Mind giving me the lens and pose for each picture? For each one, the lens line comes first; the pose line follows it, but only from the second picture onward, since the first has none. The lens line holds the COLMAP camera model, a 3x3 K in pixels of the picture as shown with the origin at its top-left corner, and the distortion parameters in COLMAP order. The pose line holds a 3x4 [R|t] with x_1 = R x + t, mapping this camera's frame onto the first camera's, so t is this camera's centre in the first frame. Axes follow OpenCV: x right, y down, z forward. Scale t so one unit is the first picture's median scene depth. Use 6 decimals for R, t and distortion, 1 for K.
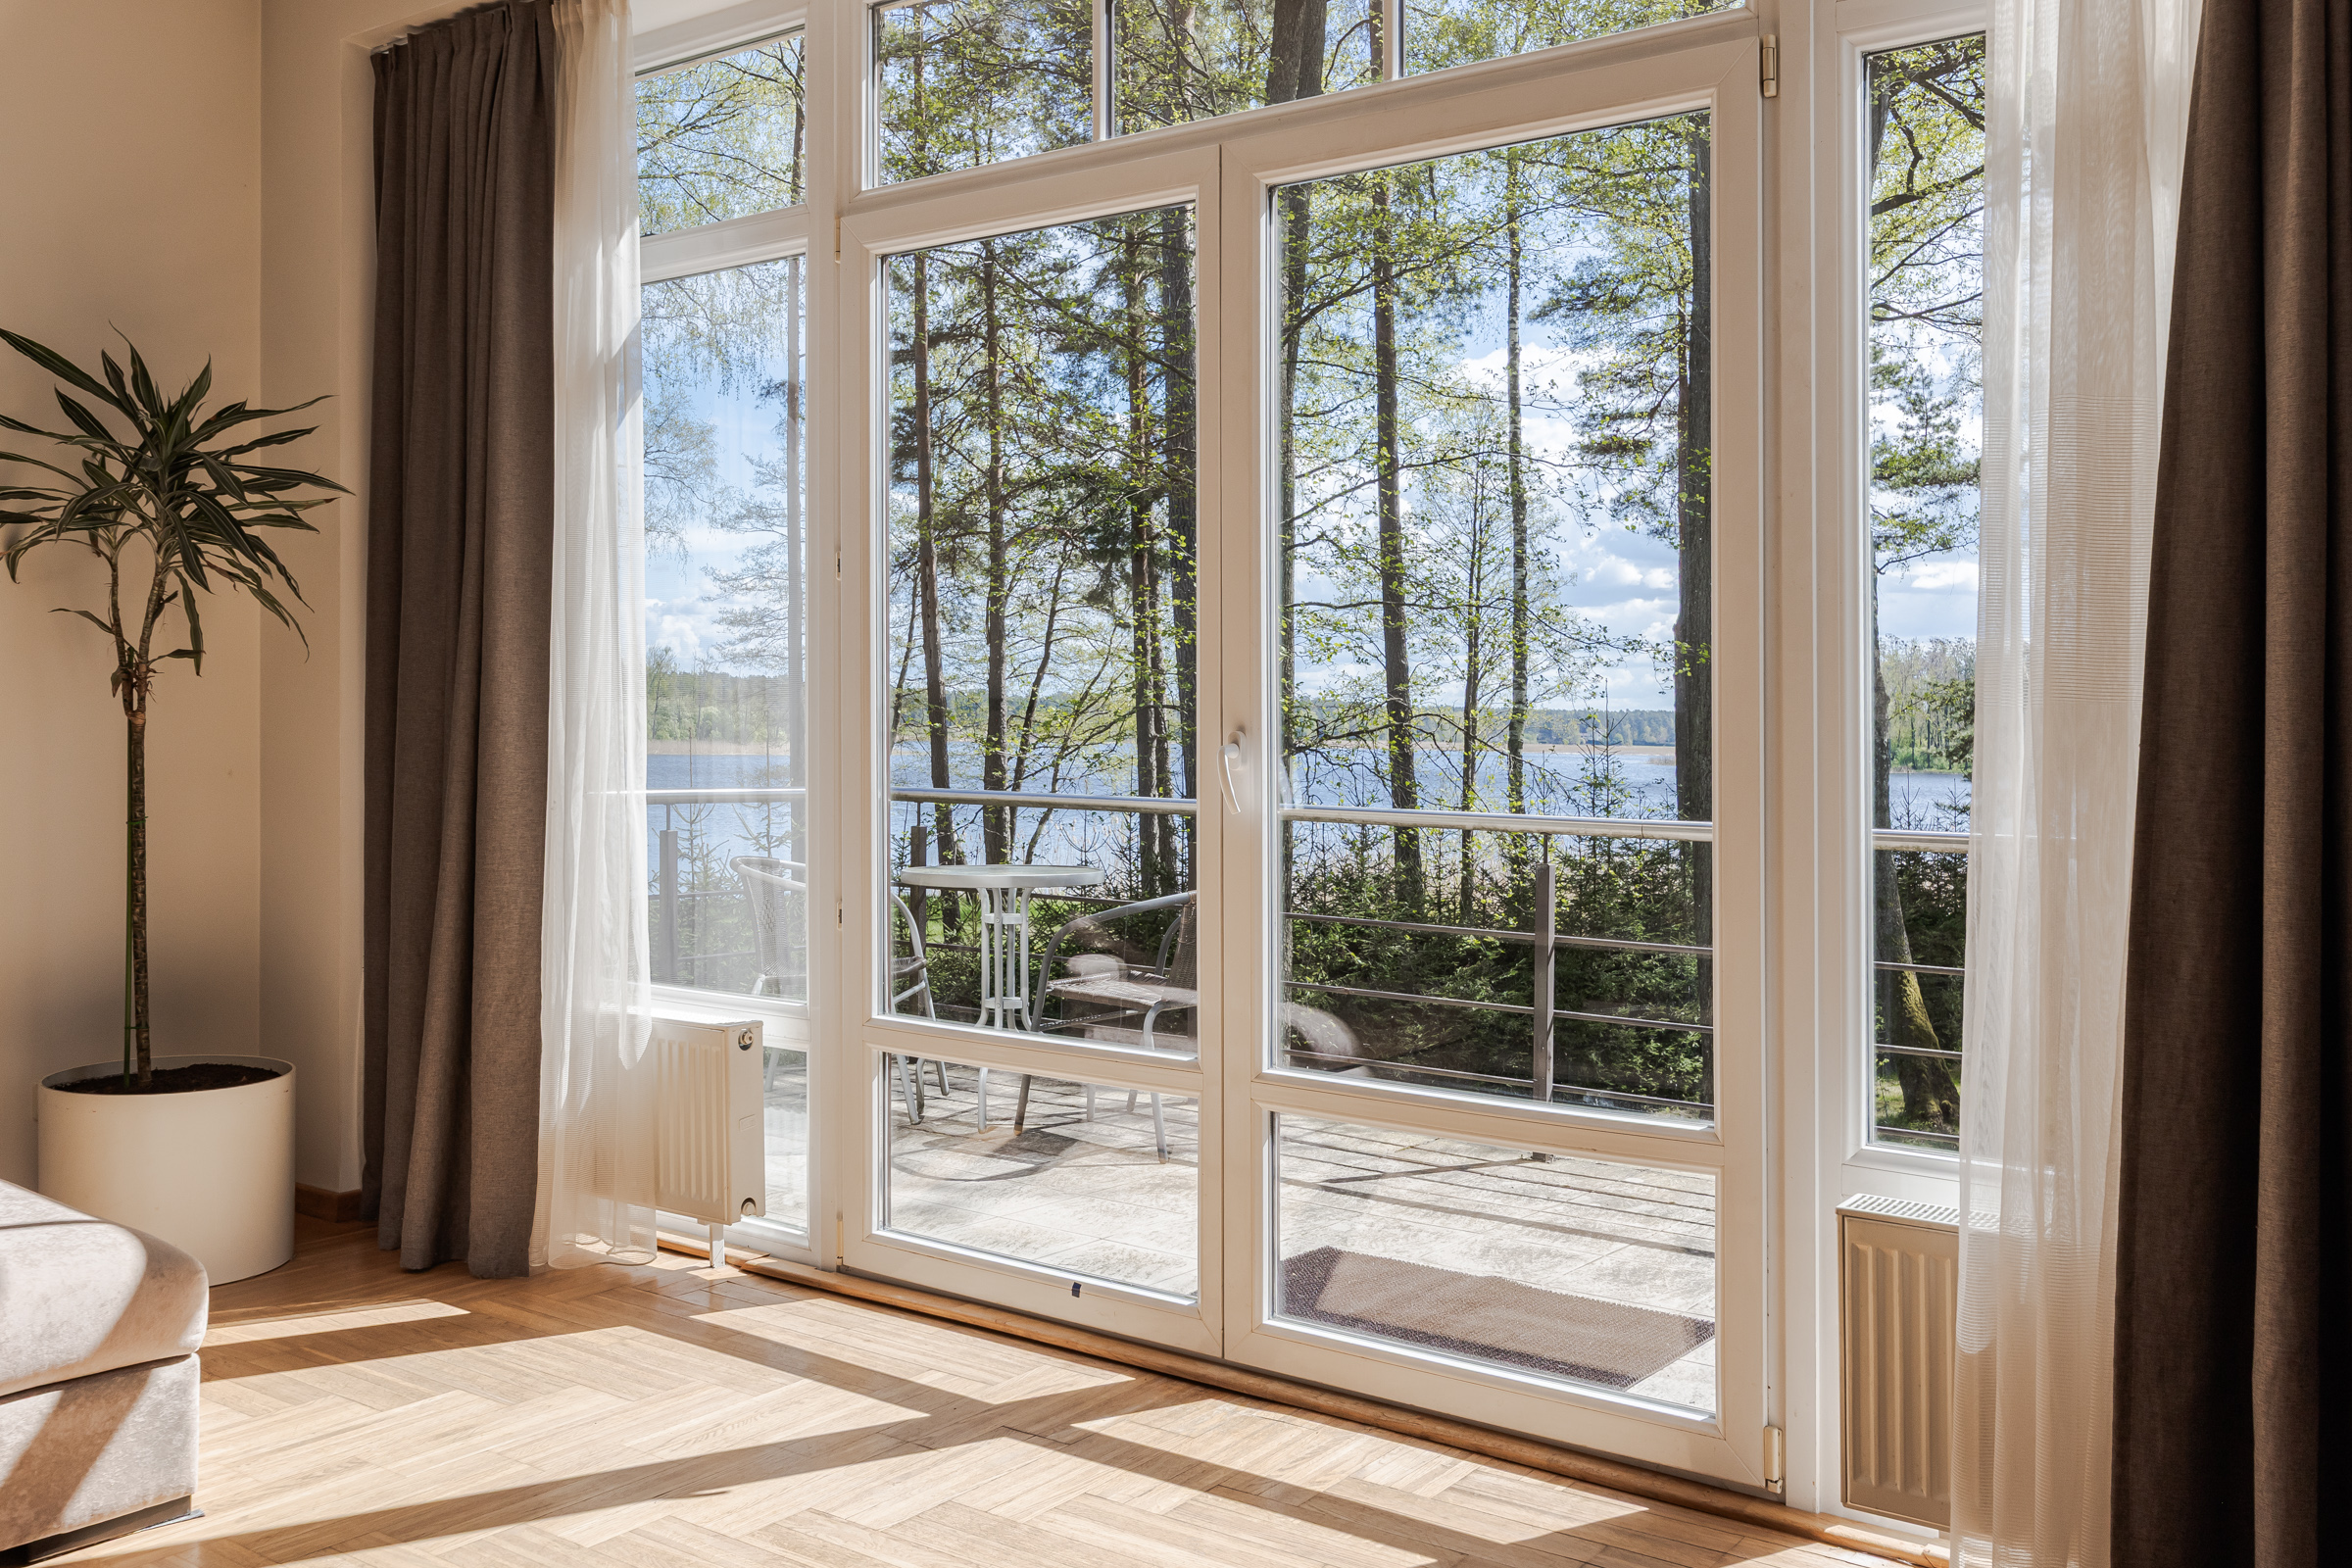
lens RADIAL K [[2018.1, 0, 1163.1], [0, 2018.1, 743.1], [0, 0, 1]] dist [0.016557, 0.000438]
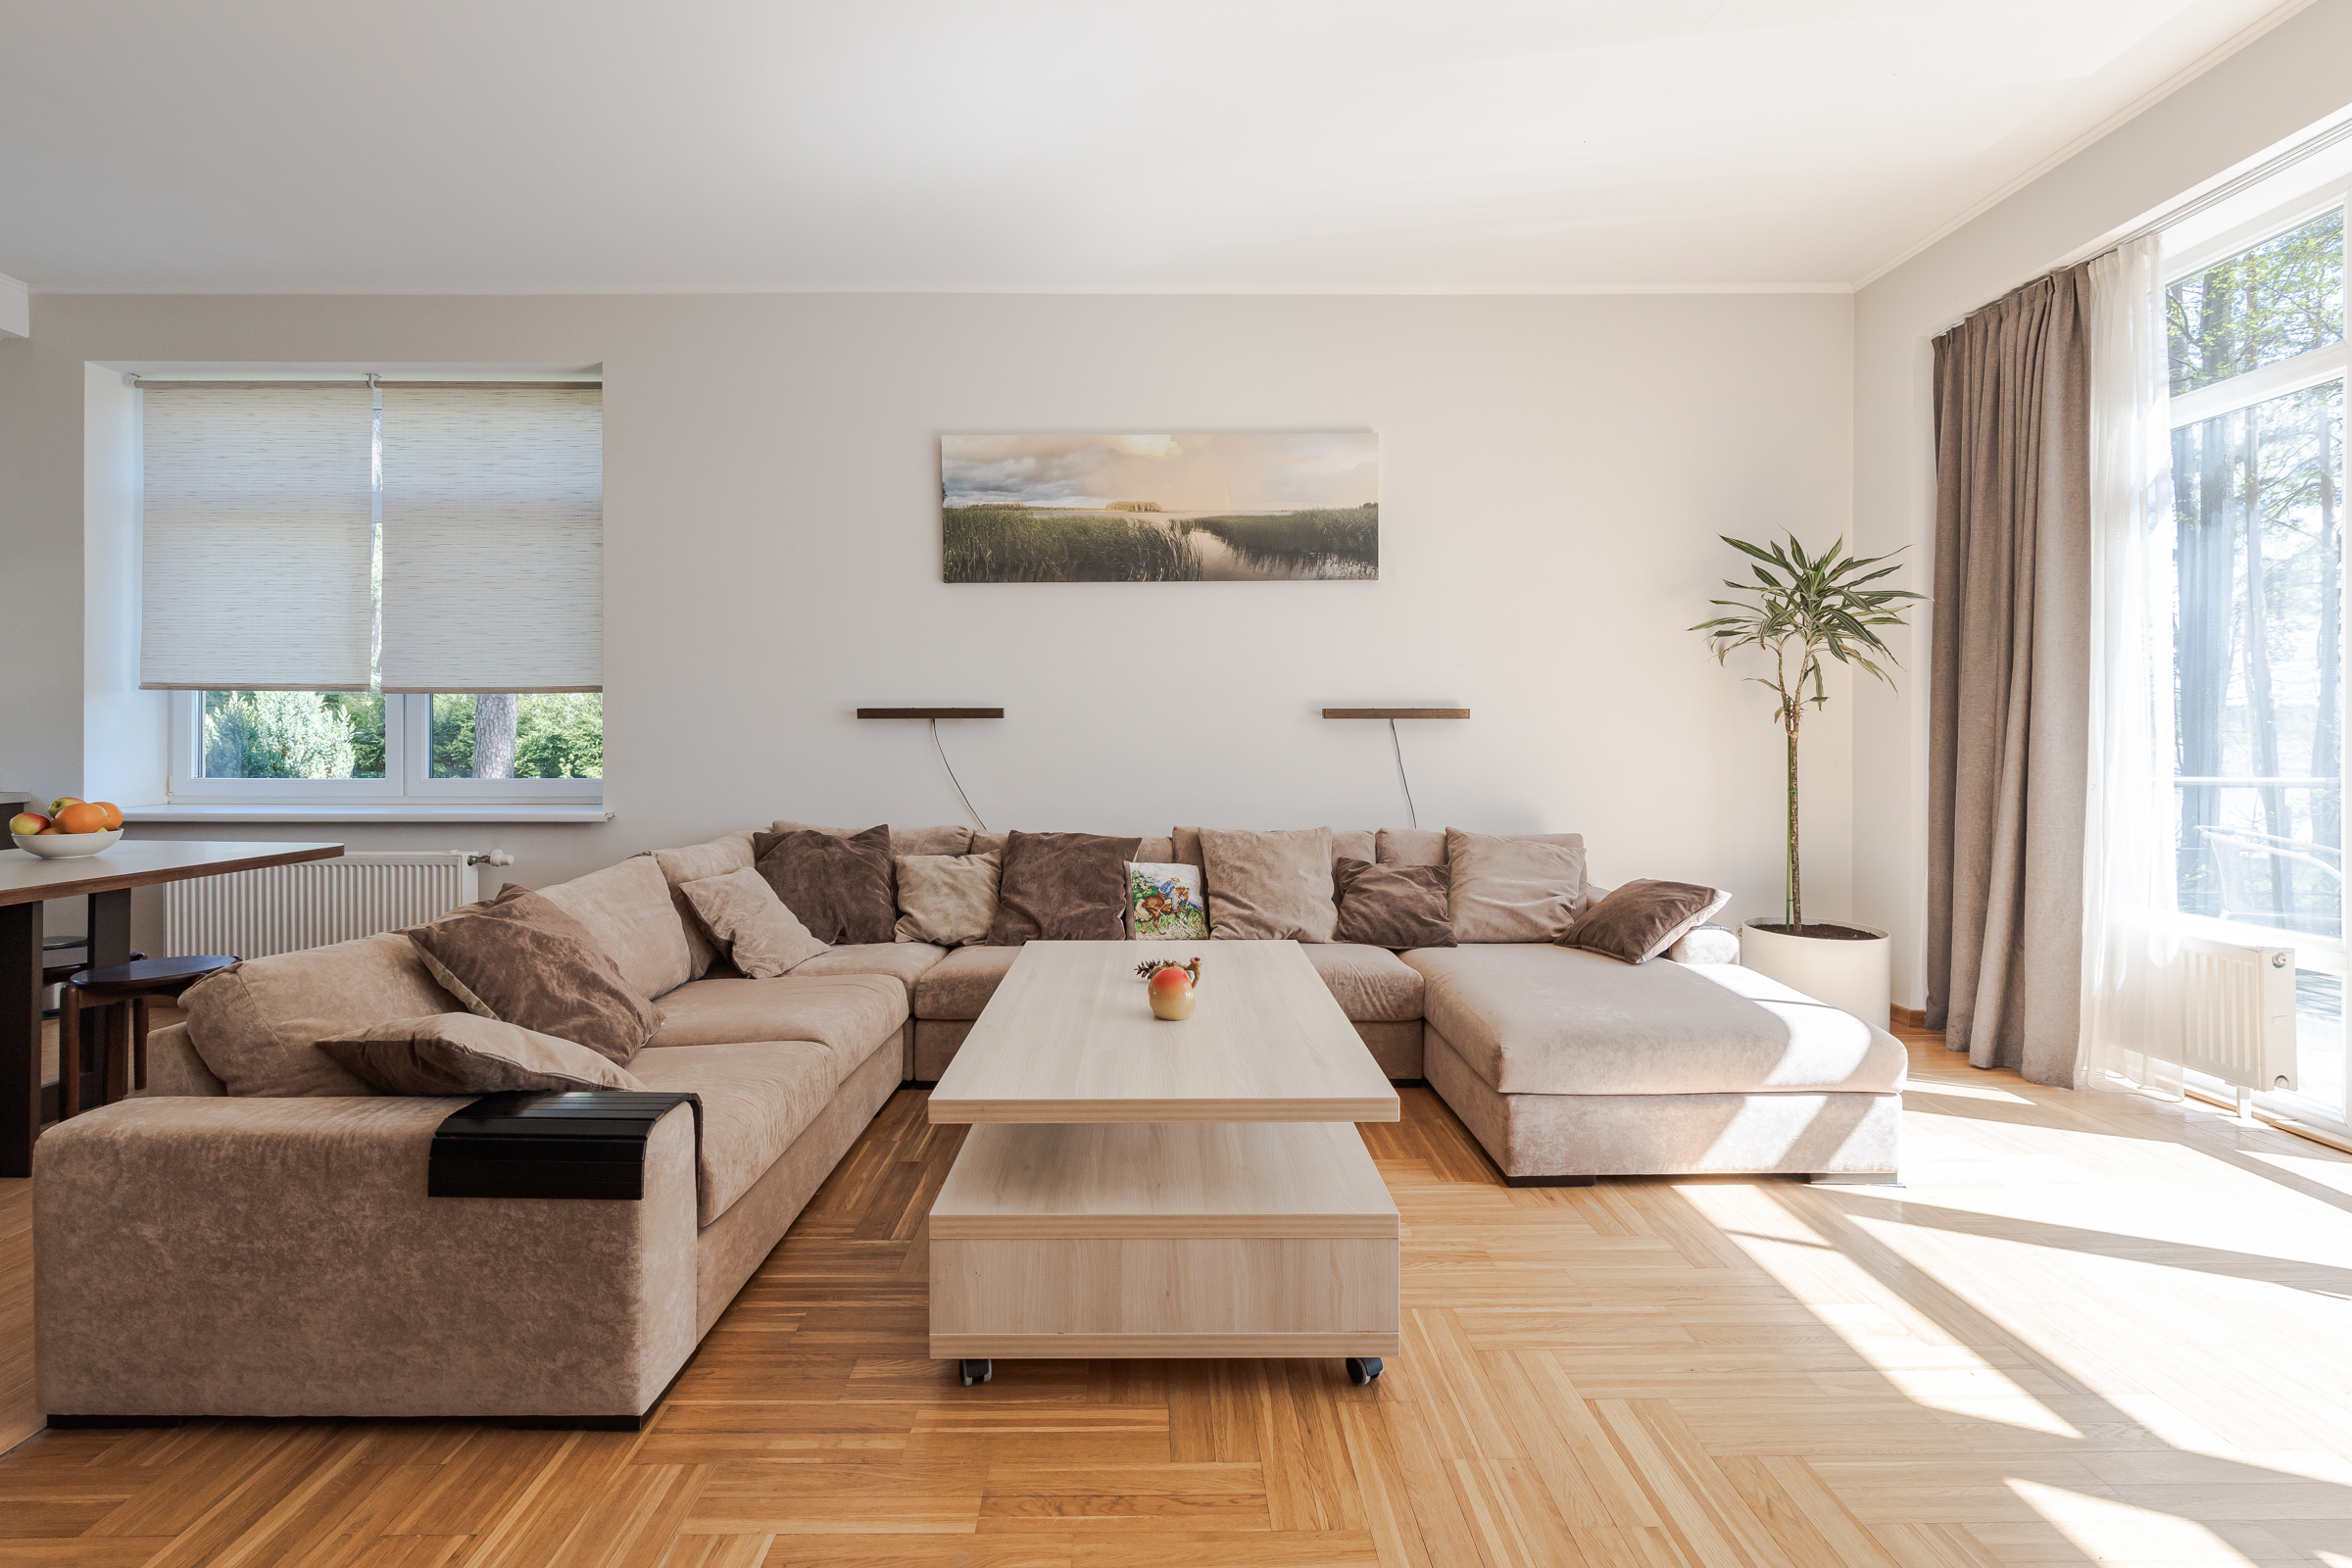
lens RADIAL K [[1027.4, 0, 1142.8], [0, 1027.4, 749.0], [0, 0, 1]] dist [-0.001465, 0.000301]
pose [[0.591539, -0.004938, -0.806261, -0.099786], [0.005621, 0.999982, -0.002000, -0.000610], [0.806257, -0.003349, 0.591557, -0.039731]]
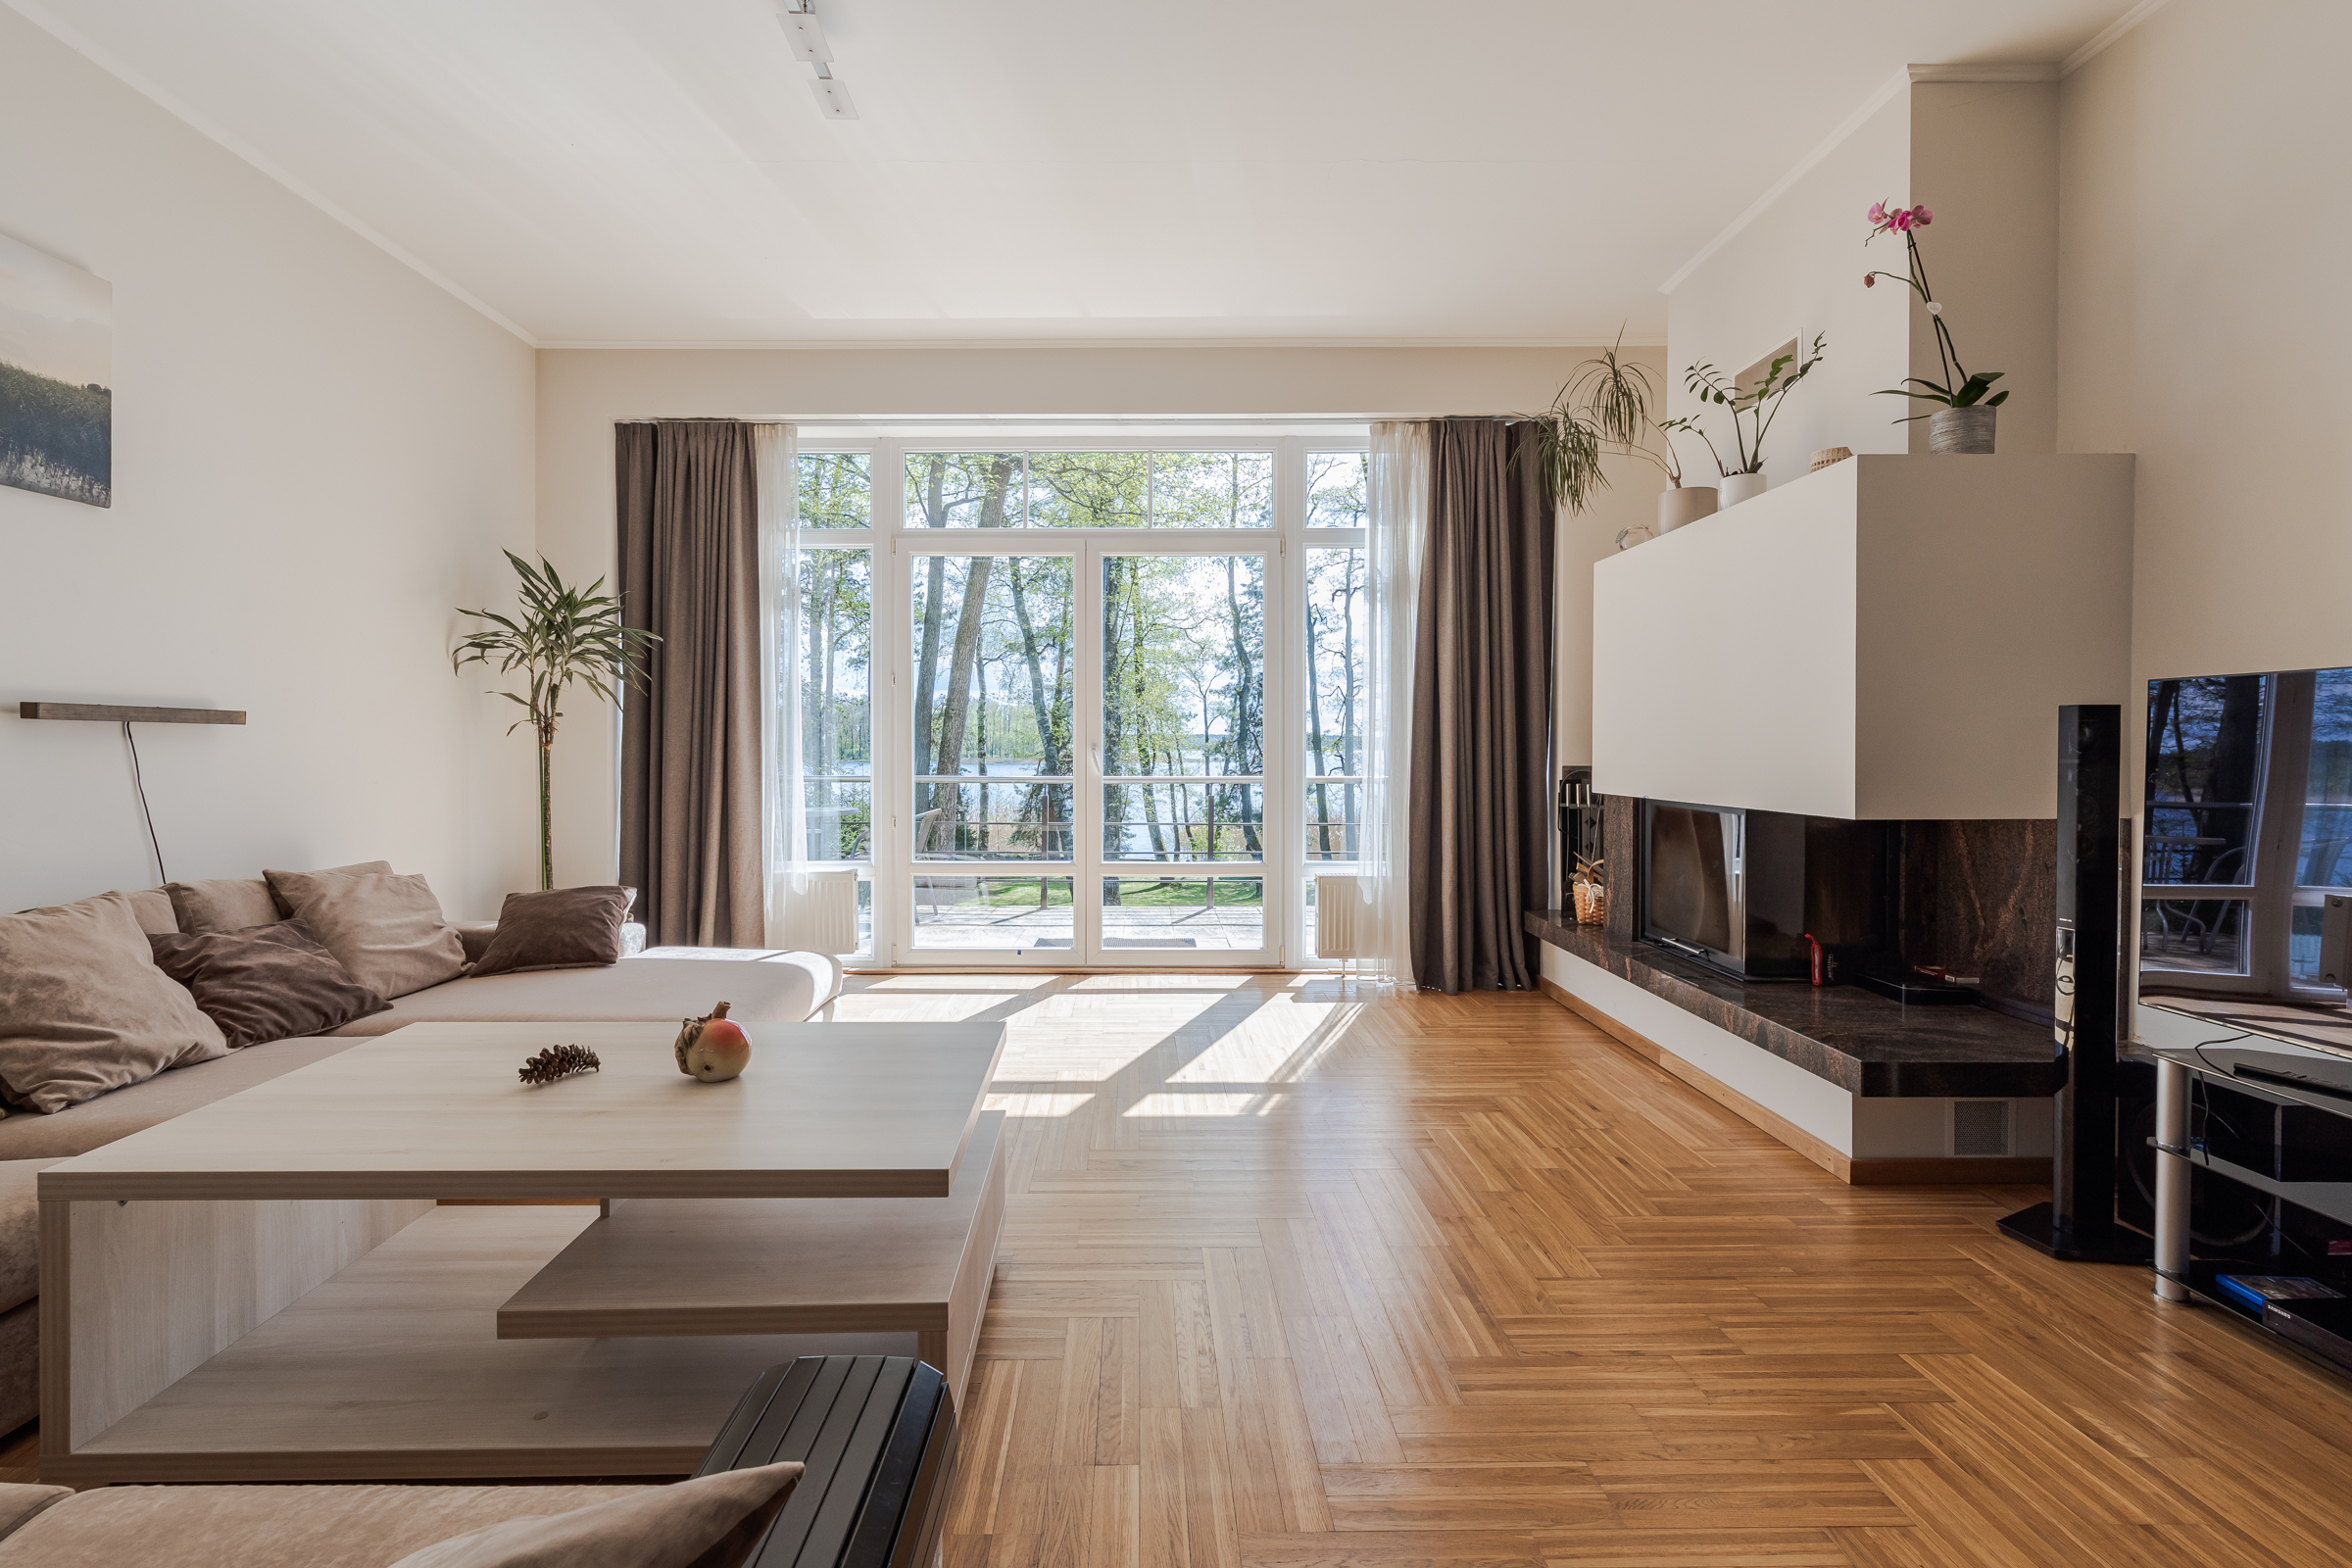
lens RADIAL K [[1027.4, 0, 1158.3], [0, 1027.4, 758.6], [0, 0, 1]] dist [-0.001465, 0.000301]
pose [[0.801197, -0.022113, 0.597992, -0.629010], [0.015740, 0.999750, 0.015881, -0.006725], [-0.598194, -0.003311, 0.801345, -0.183311]]
